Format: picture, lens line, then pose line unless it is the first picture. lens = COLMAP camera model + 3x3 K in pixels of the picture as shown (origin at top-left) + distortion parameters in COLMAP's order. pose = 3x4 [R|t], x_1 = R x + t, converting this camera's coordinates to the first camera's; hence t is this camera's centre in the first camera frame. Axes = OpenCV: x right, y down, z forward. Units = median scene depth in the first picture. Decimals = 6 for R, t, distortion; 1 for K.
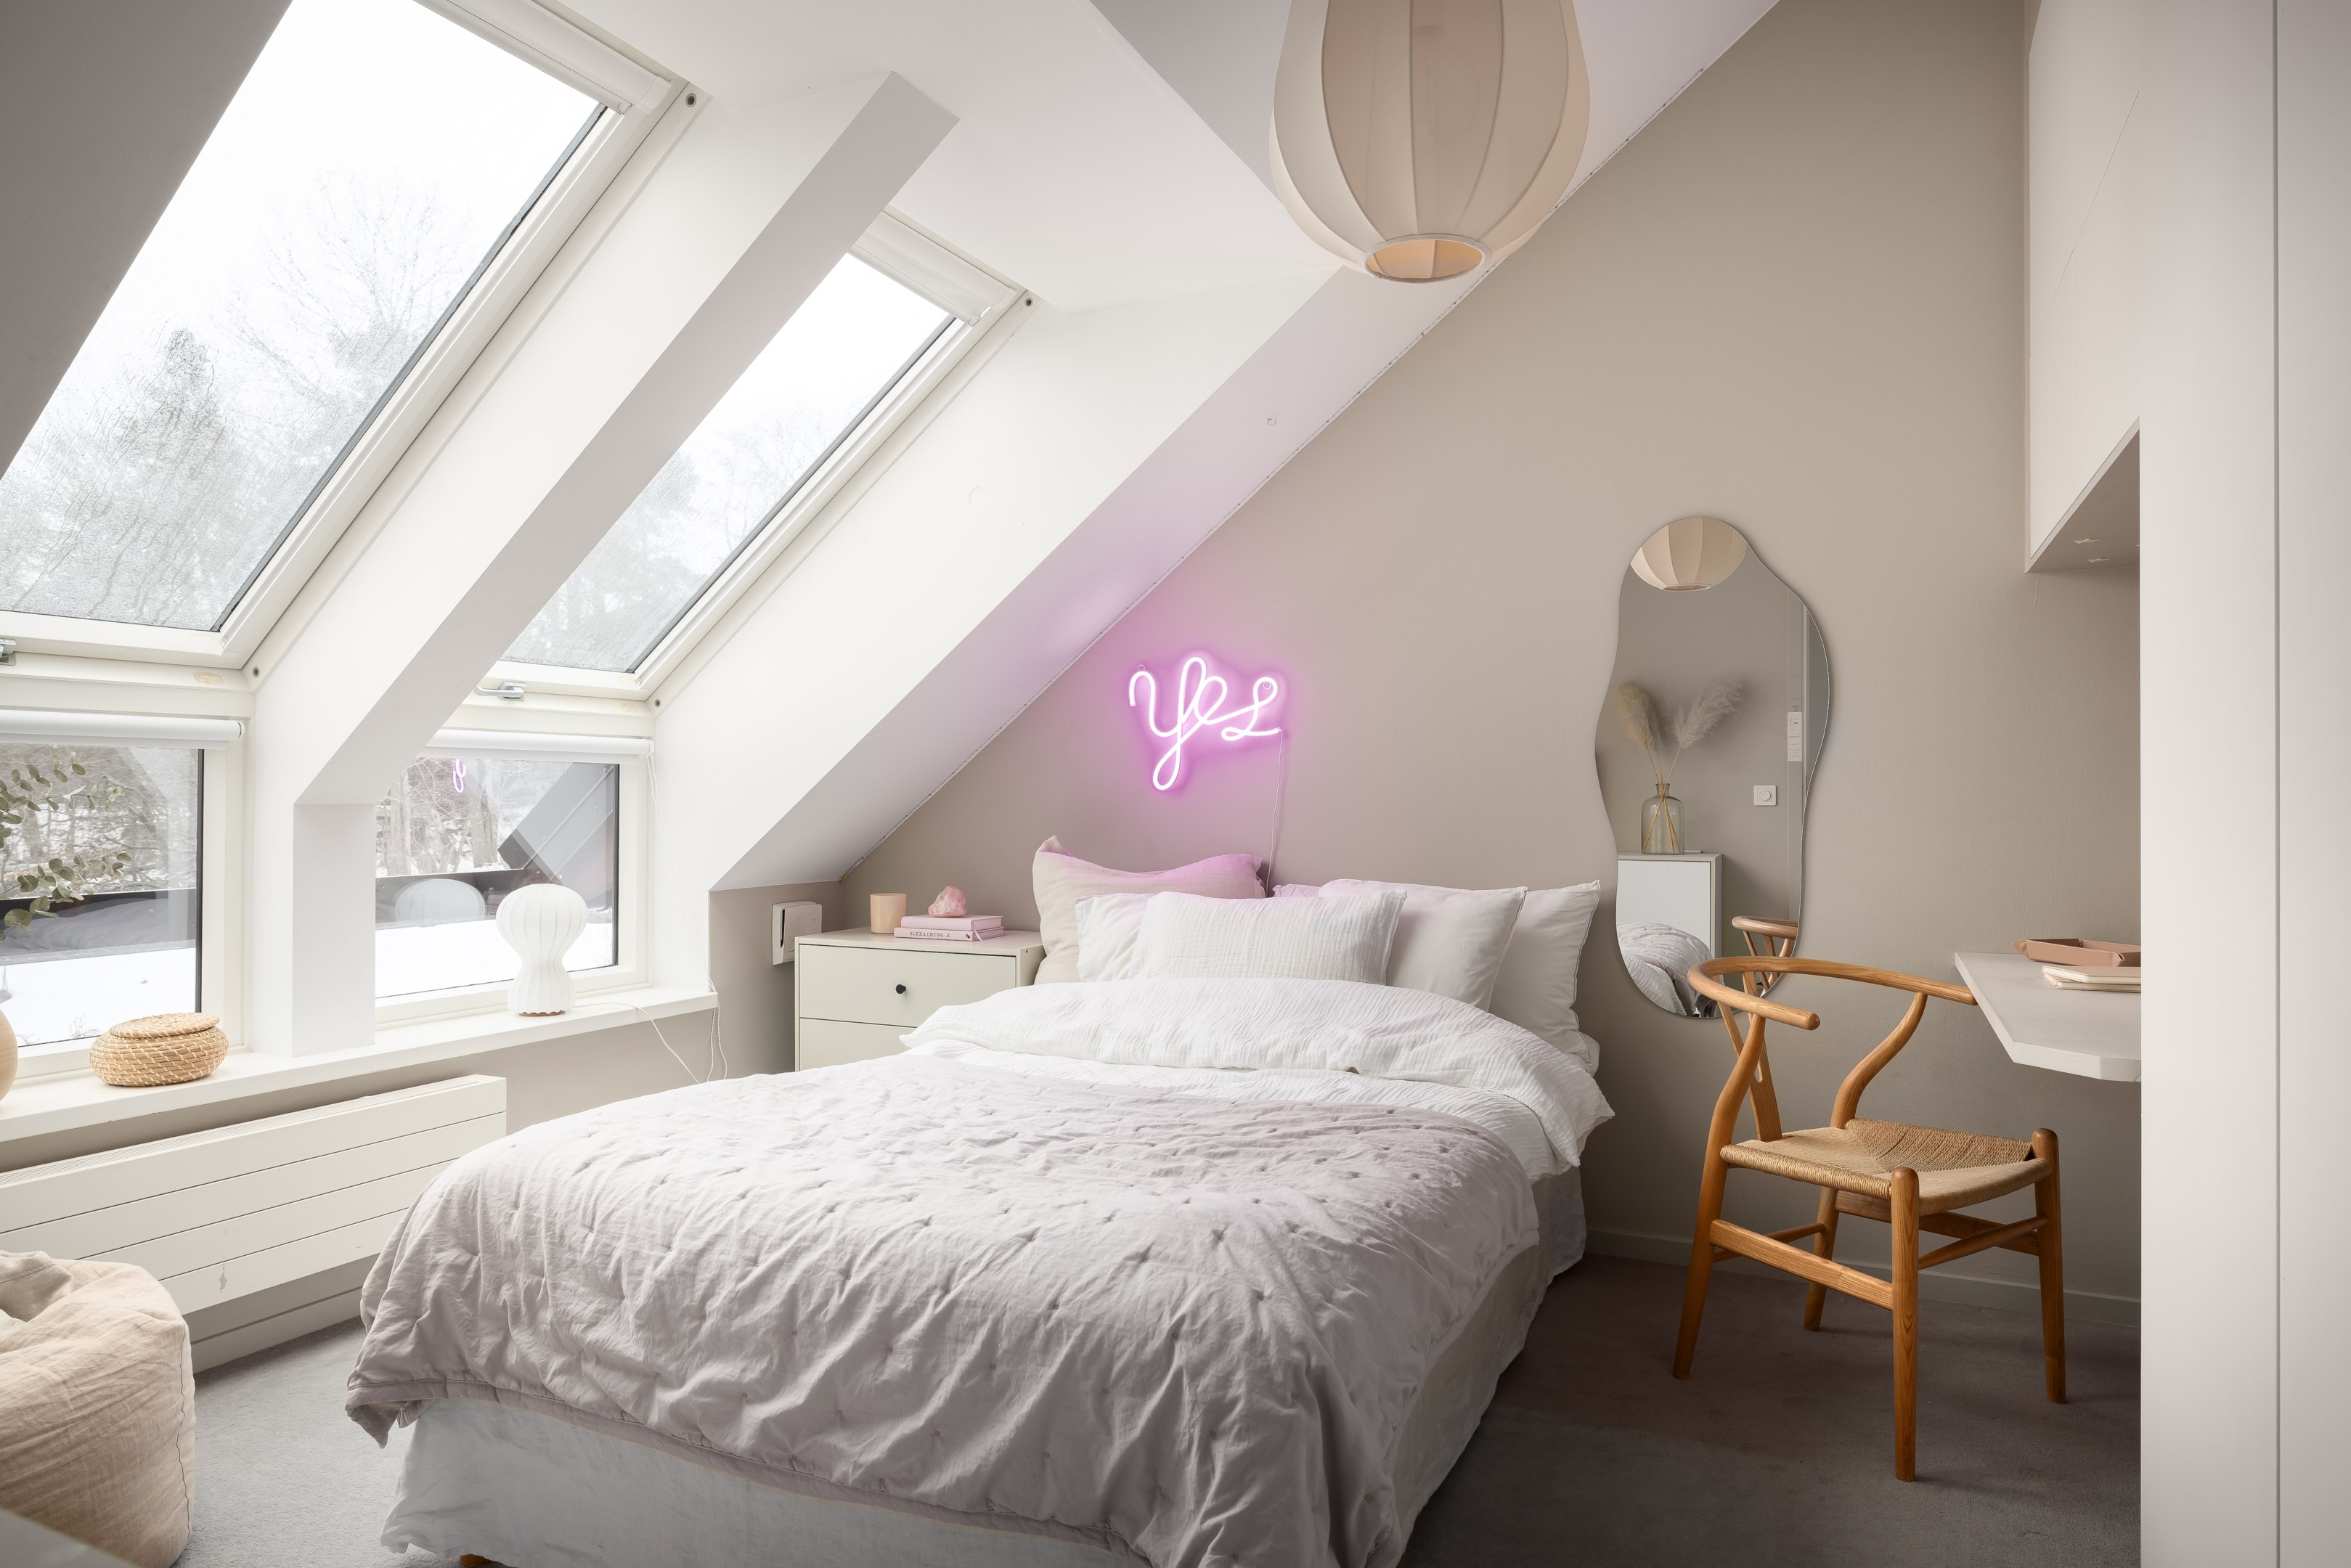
lens RADIAL K [[1412.6, 0, 1175.5], [0, 1412.6, 784.0], [0, 0, 1]] dist [0.001774, 0.000199]
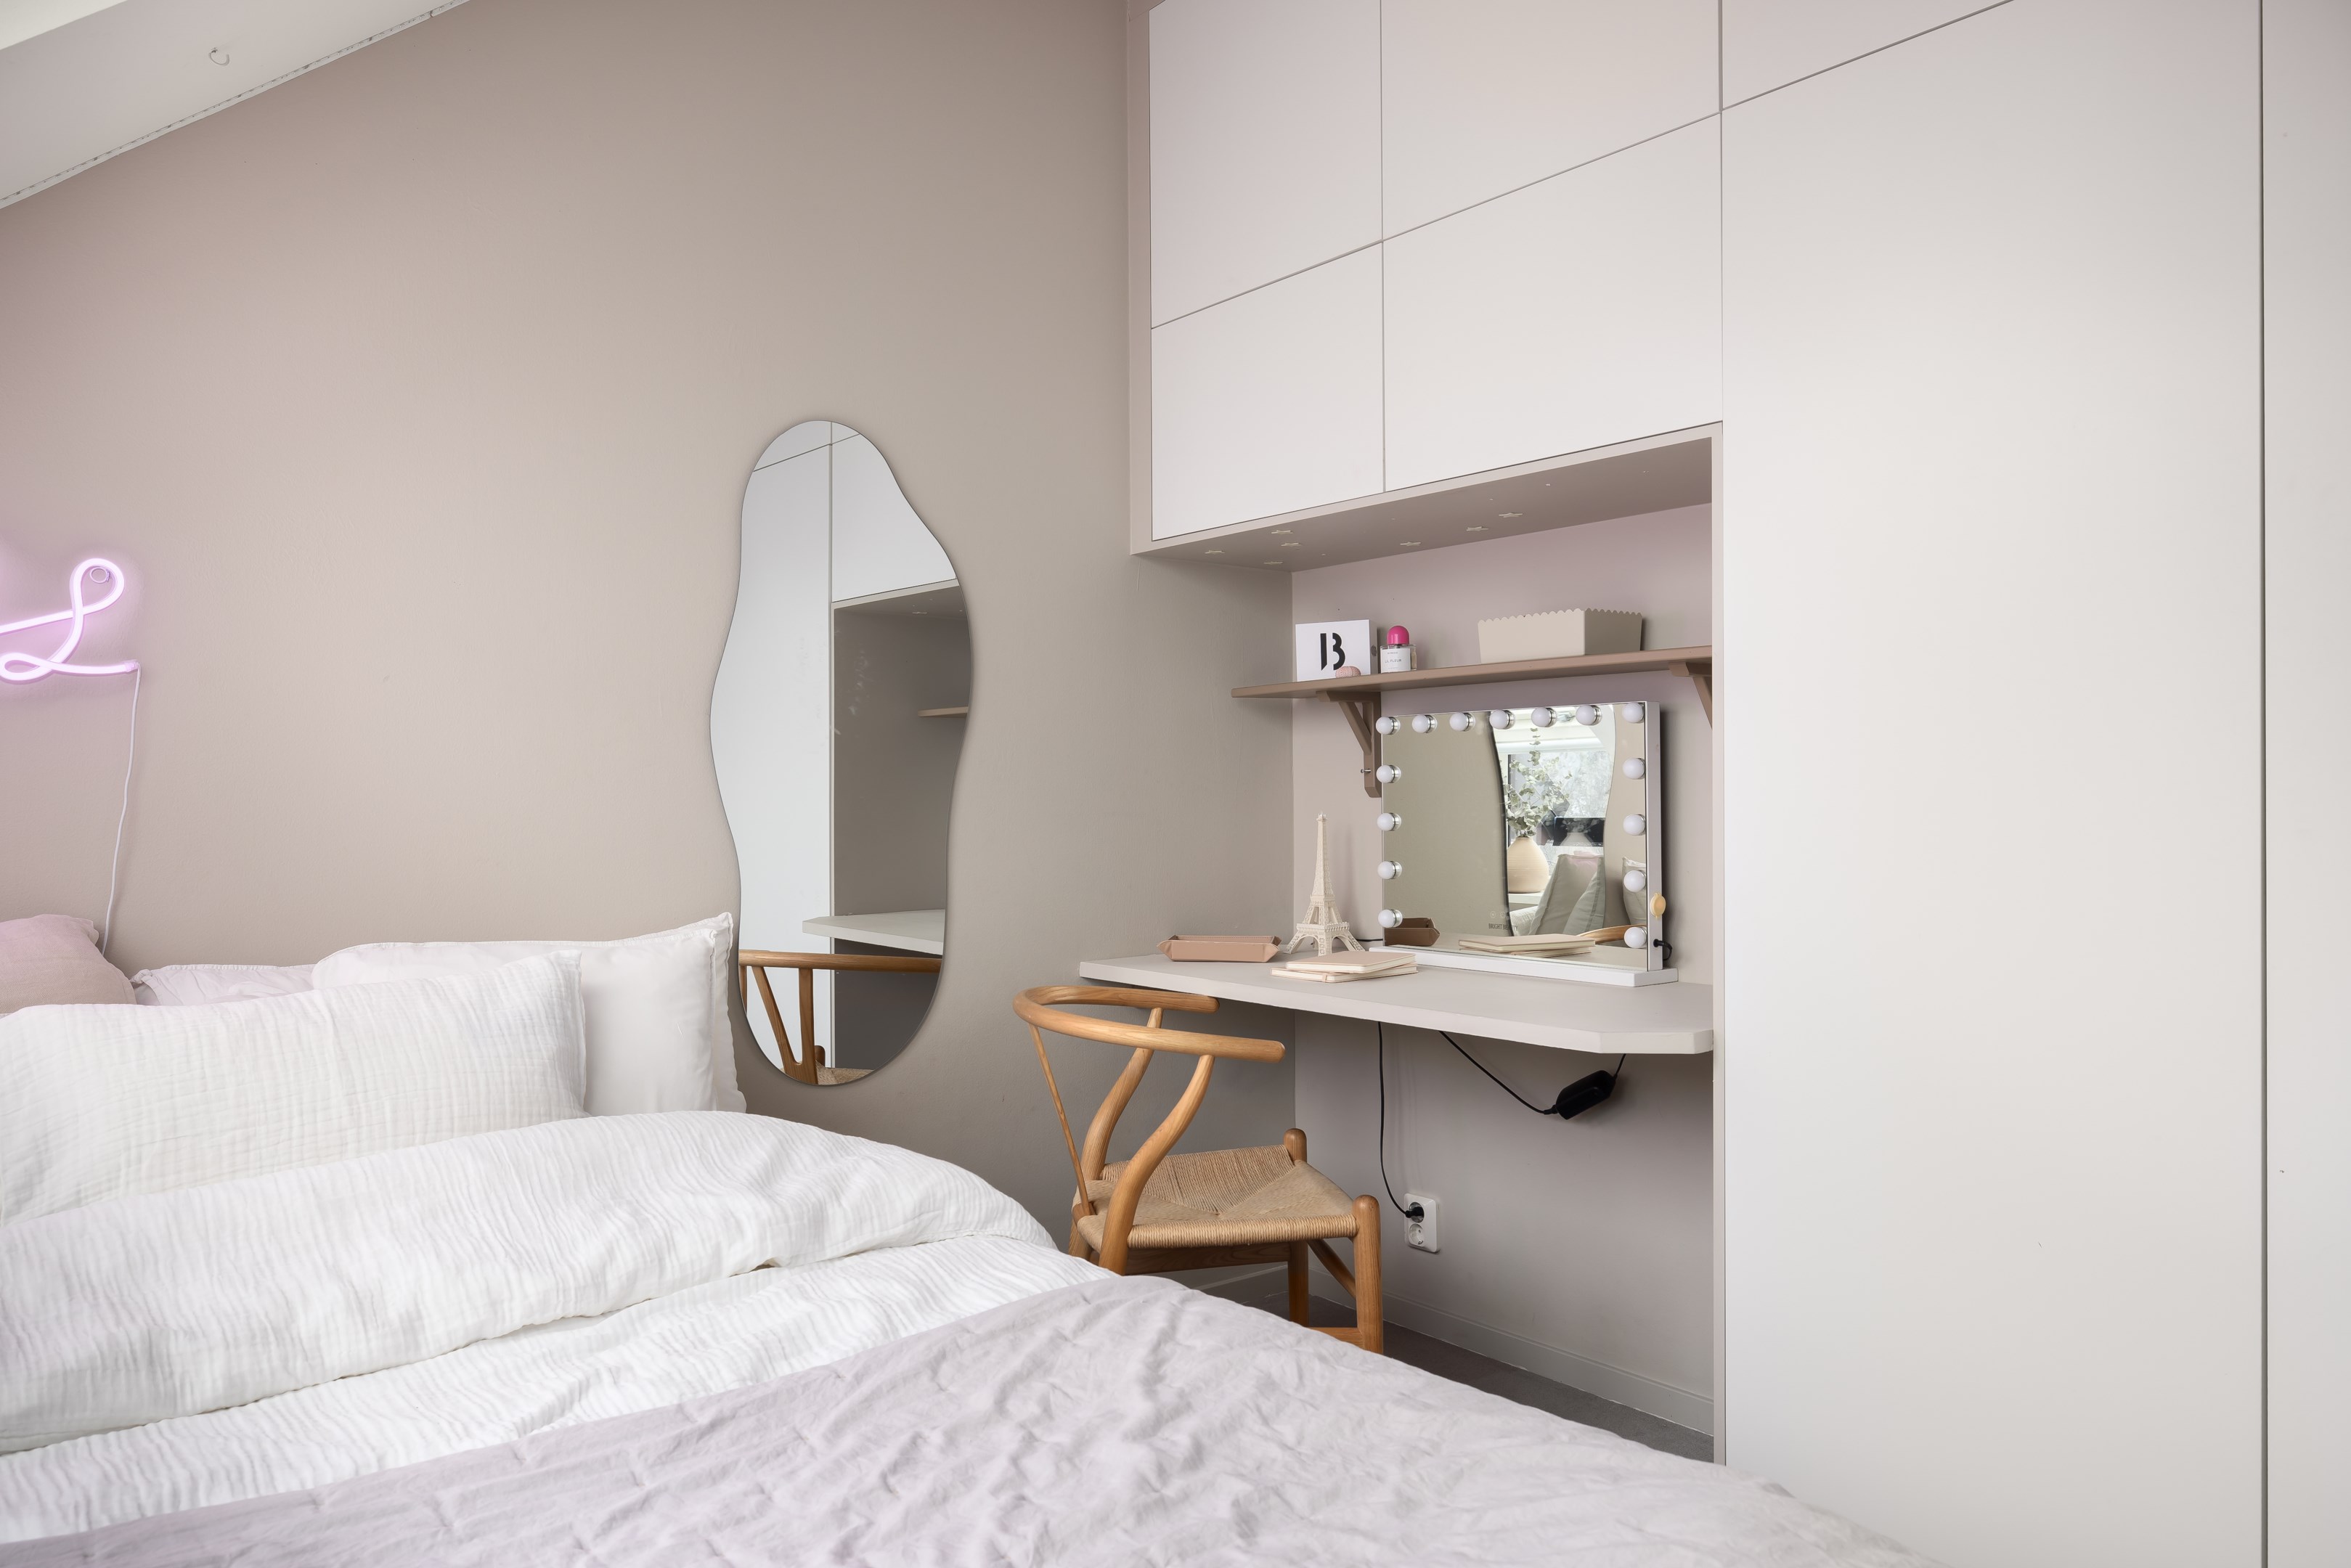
lens RADIAL K [[1596.3, 0, 1175.5], [0, 1596.3, 784.0], [0, 0, 1]] dist [0.002299, 0.000659]
pose [[0.423215, 0.002572, 0.906026, -0.341156], [-0.001006, 0.999997, -0.002369, 0.006899], [-0.906029, 0.000091, 0.423216, 0.494782]]
